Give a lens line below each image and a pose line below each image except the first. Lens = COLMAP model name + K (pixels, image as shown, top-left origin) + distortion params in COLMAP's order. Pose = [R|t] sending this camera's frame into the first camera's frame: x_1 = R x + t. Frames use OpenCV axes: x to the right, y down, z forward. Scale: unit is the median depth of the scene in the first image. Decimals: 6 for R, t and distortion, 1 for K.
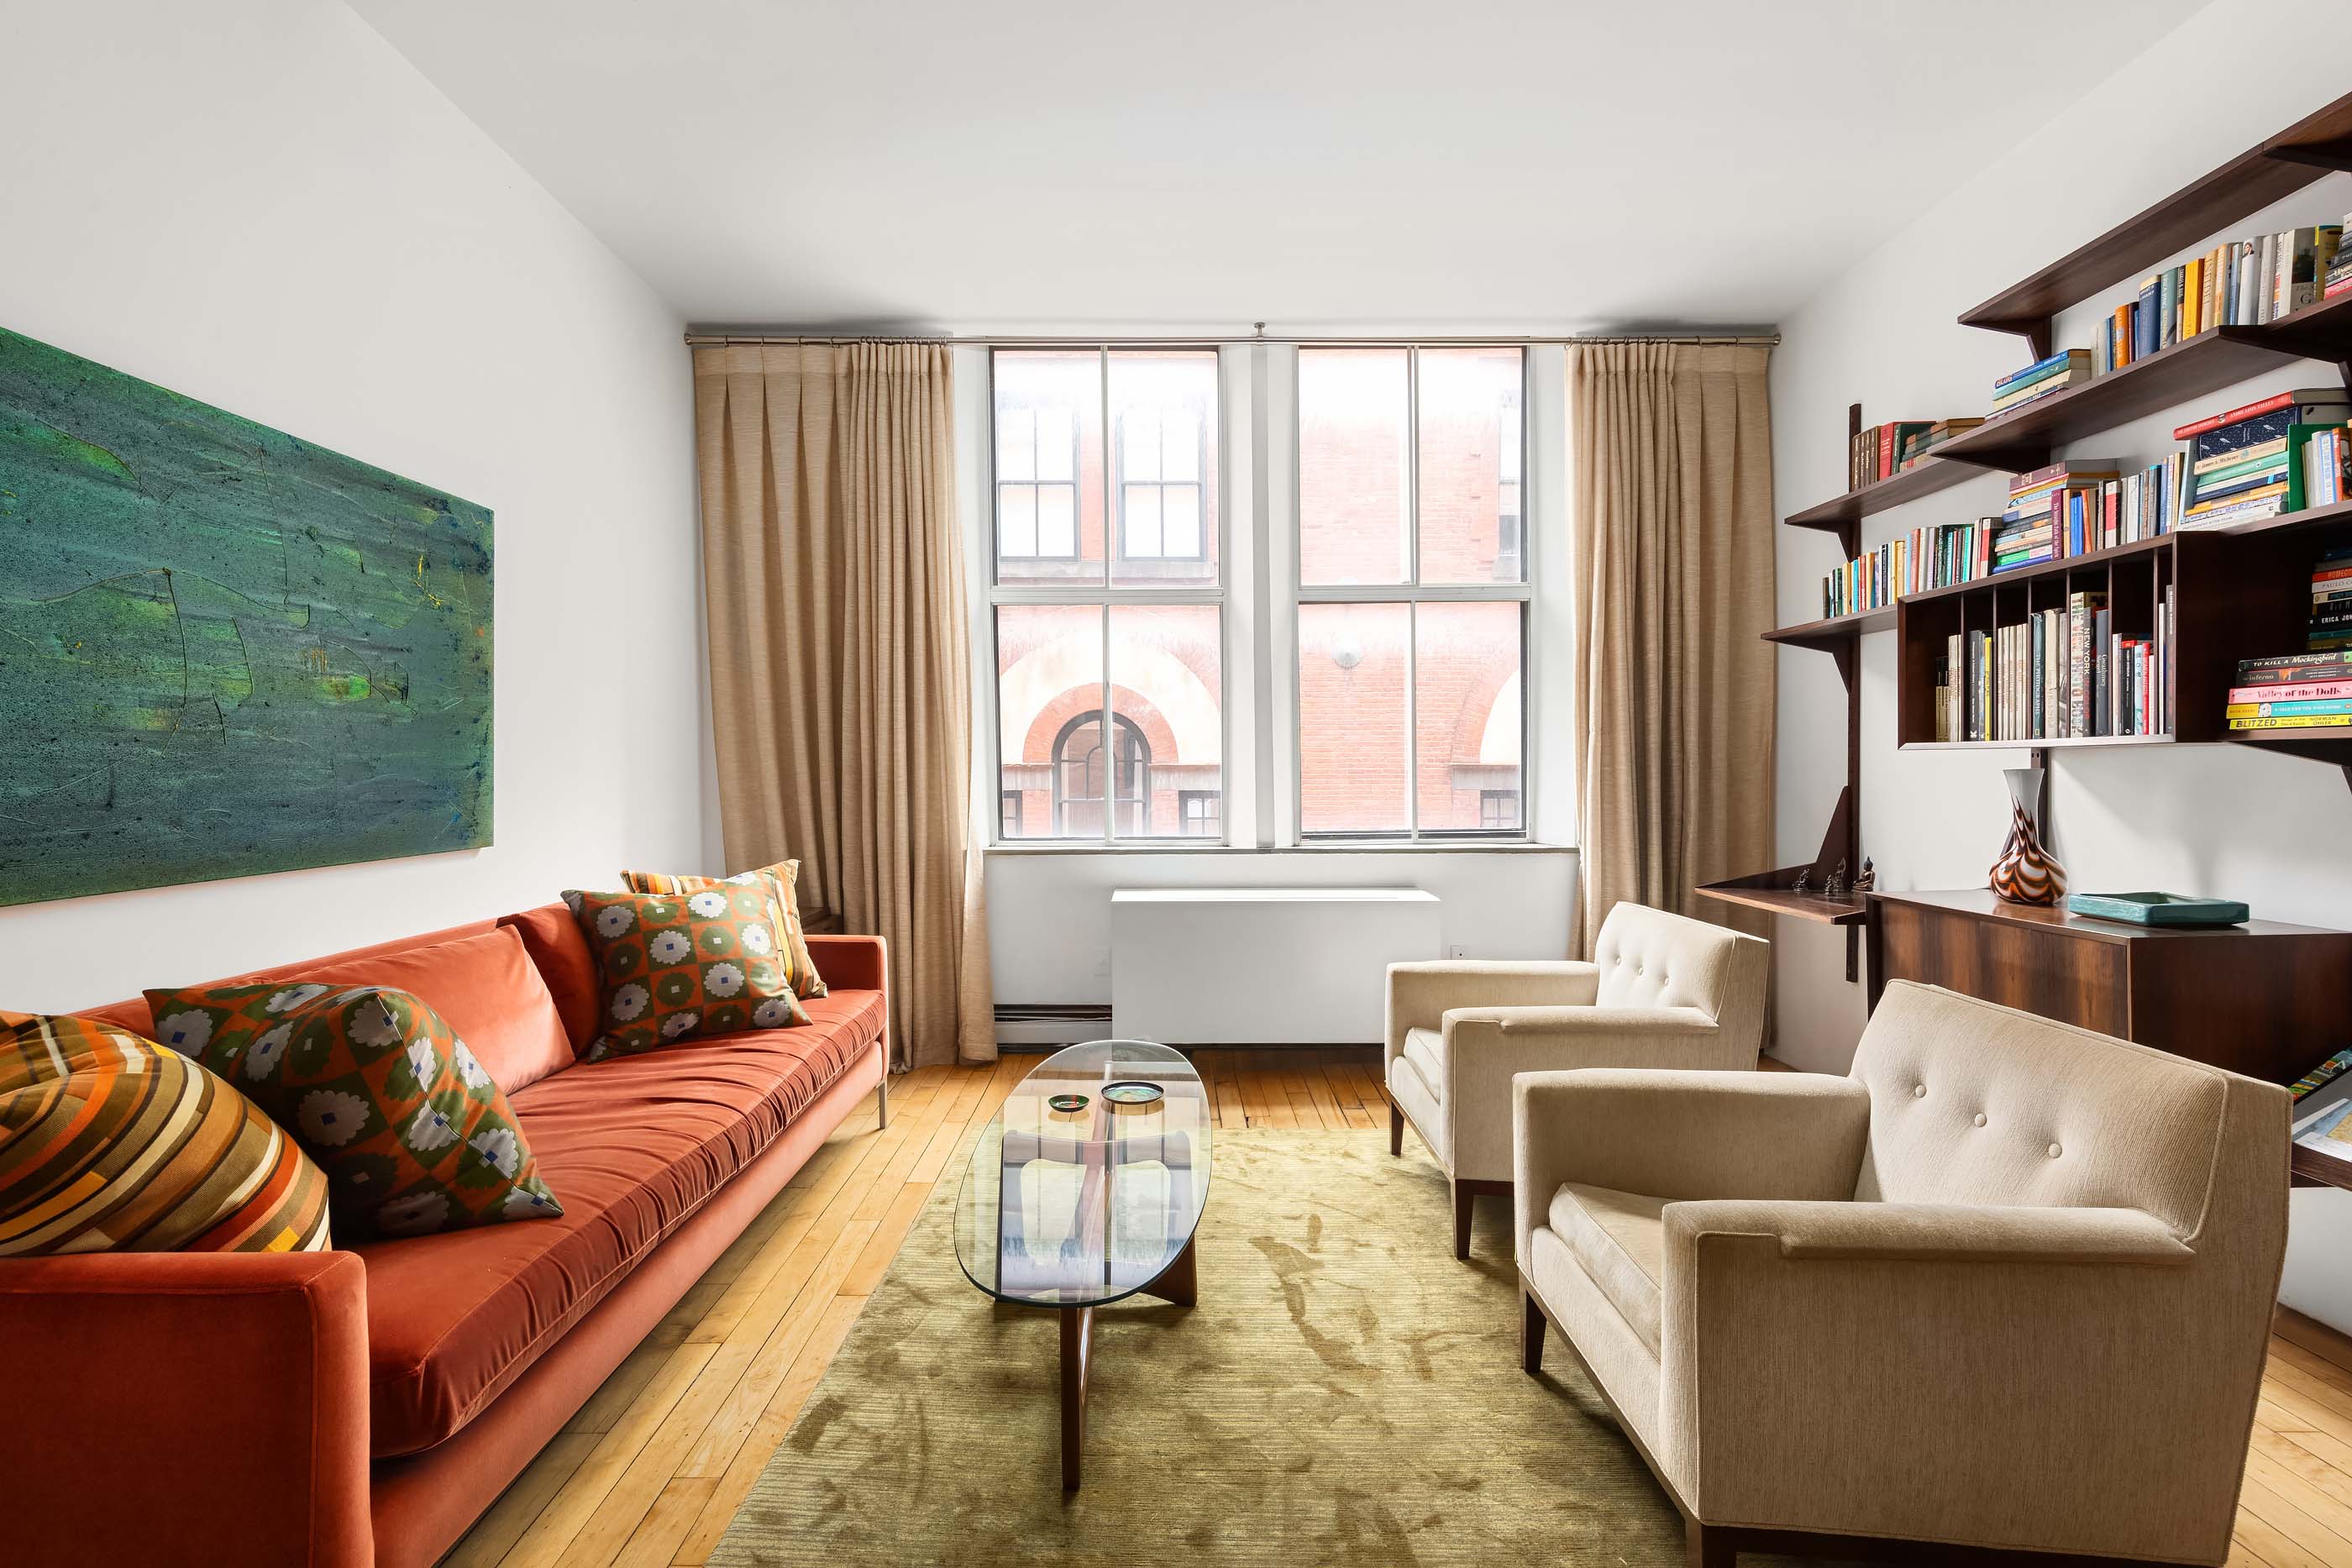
lens RADIAL K [[1054.4, 0, 1178.5], [0, 1054.4, 801.3], [0, 0, 1]] dist [0.004962, 0.001024]
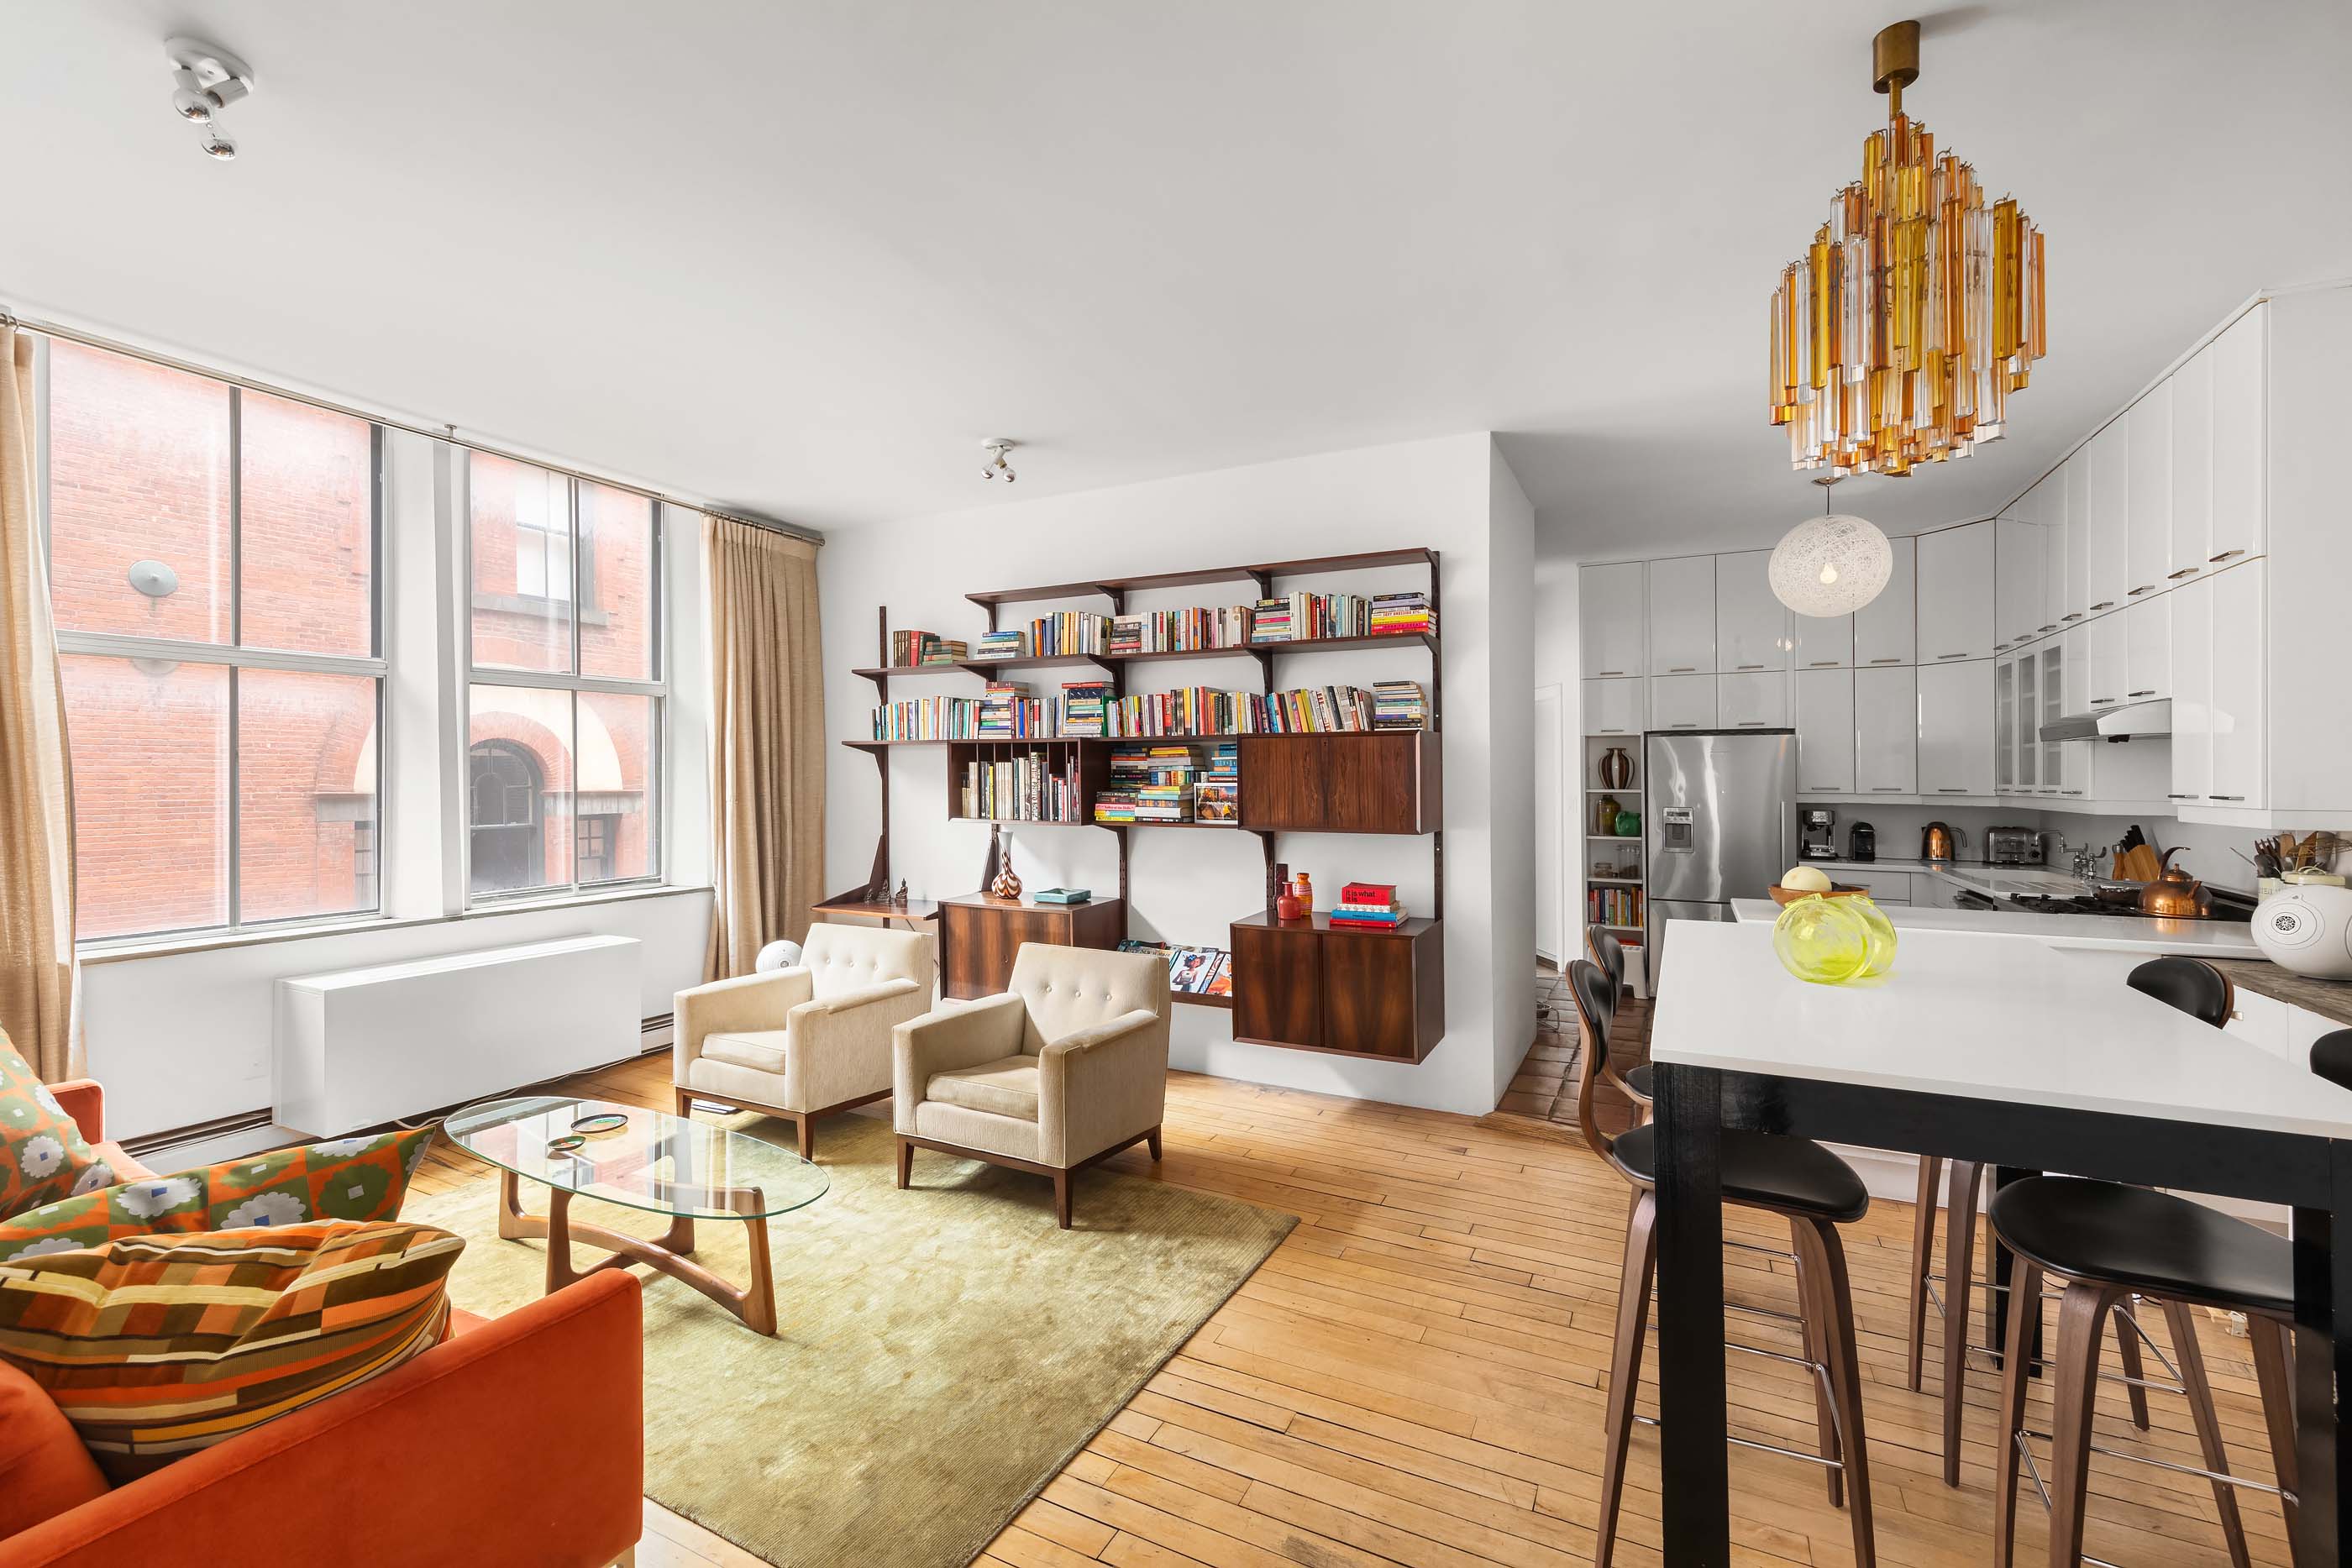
lens RADIAL K [[982.9, 0, 1172.1], [0, 982.9, 774.2], [0, 0, 1]] dist [0.011245, 0.000886]
pose [[0.466412, 0.008065, 0.884531, -0.714237], [0.021285, 0.999567, -0.020338, -0.096125], [-0.884312, 0.028313, 0.466038, -0.161514]]
